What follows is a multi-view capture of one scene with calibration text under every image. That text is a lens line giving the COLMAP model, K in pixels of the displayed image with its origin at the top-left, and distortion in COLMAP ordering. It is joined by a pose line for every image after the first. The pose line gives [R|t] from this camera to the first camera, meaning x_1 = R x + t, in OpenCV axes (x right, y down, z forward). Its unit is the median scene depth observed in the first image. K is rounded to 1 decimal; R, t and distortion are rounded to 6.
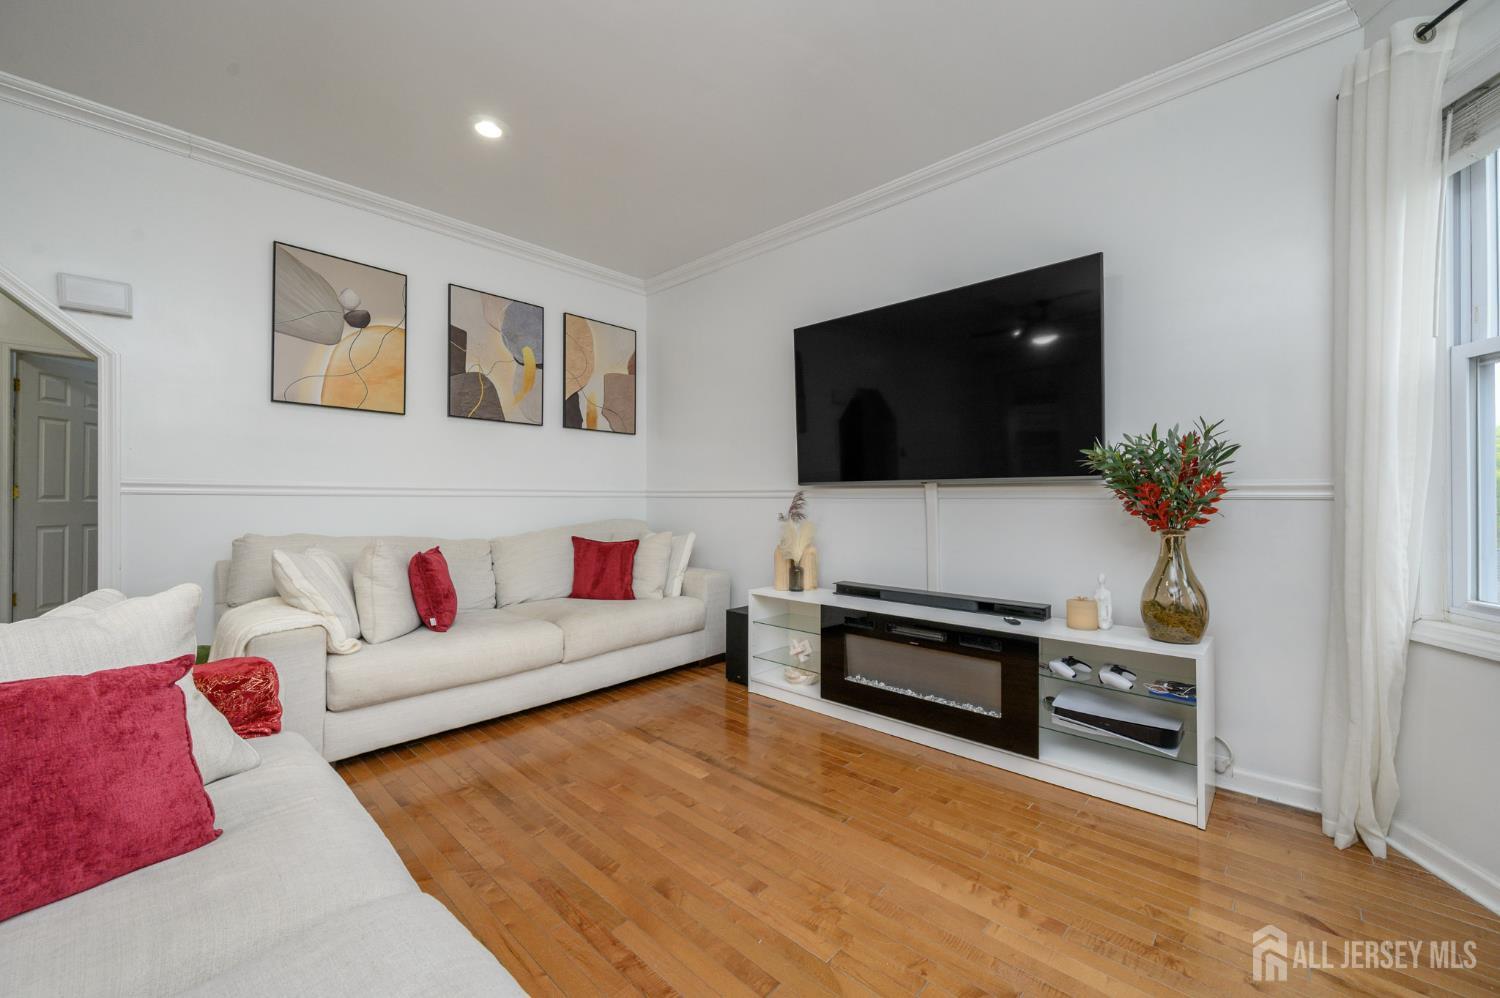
lens RADIAL K [[589.4, 0, 745.5], [0, 589.4, 495.7], [0, 0, 1]] dist [0.000190, -0.000516]
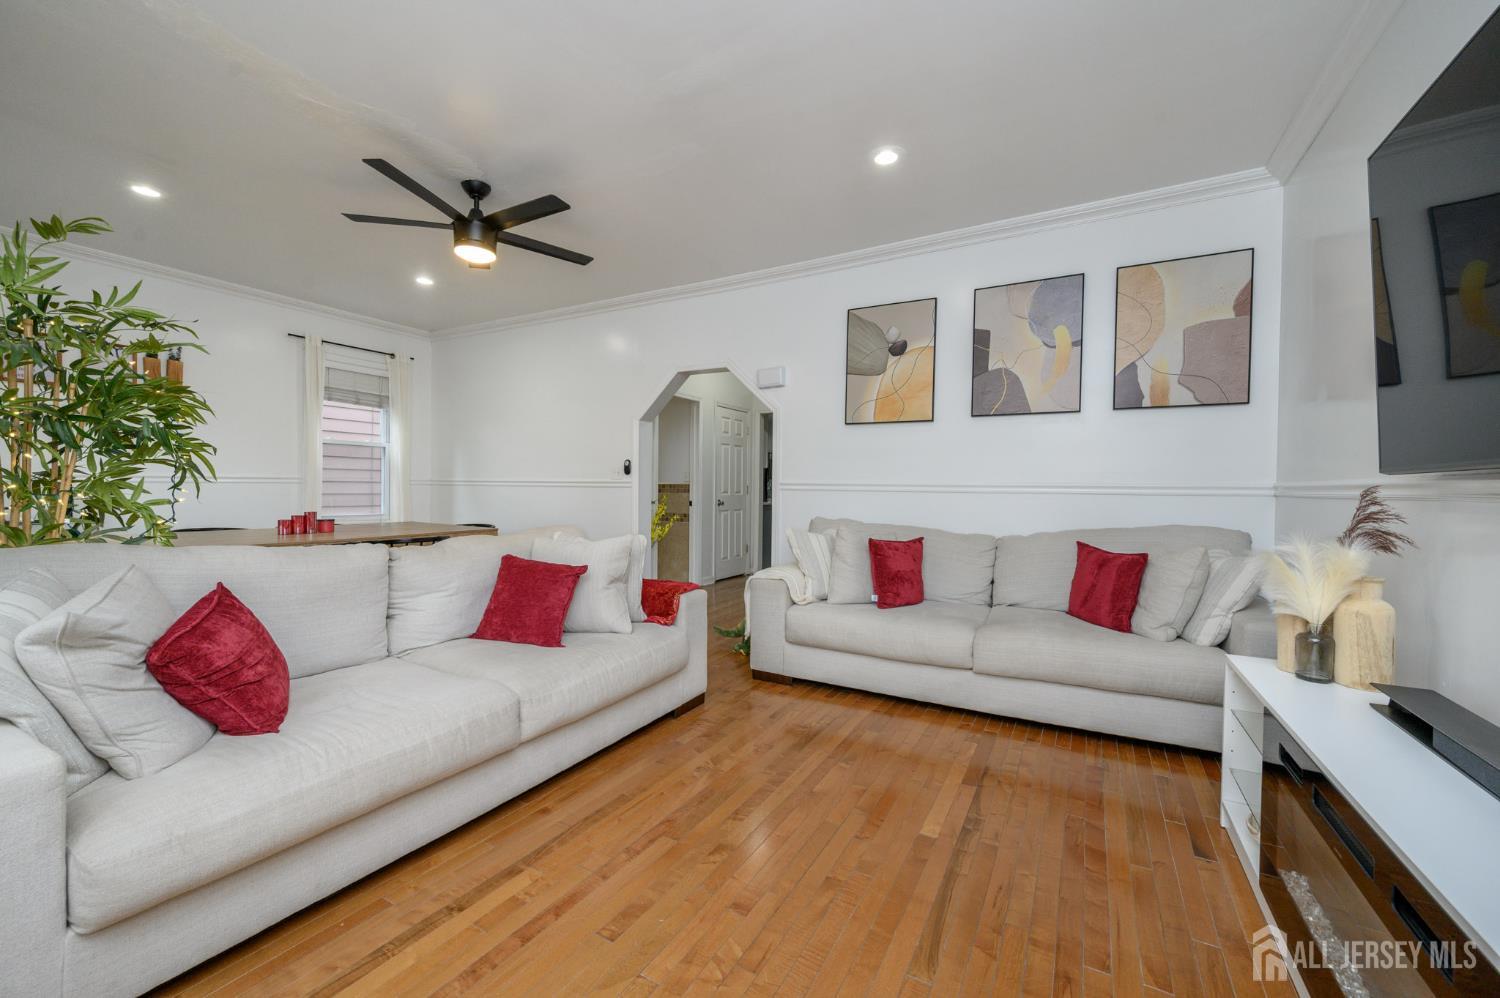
lens RADIAL K [[589.4, 0, 747.7], [0, 589.4, 498.1], [0, 0, 1]] dist [0.000190, -0.000516]
pose [[0.238192, 0.014461, -0.971110, 0.477990], [-0.006640, 0.999890, 0.013261, -0.000782], [0.971195, 0.003289, 0.238262, 0.406463]]
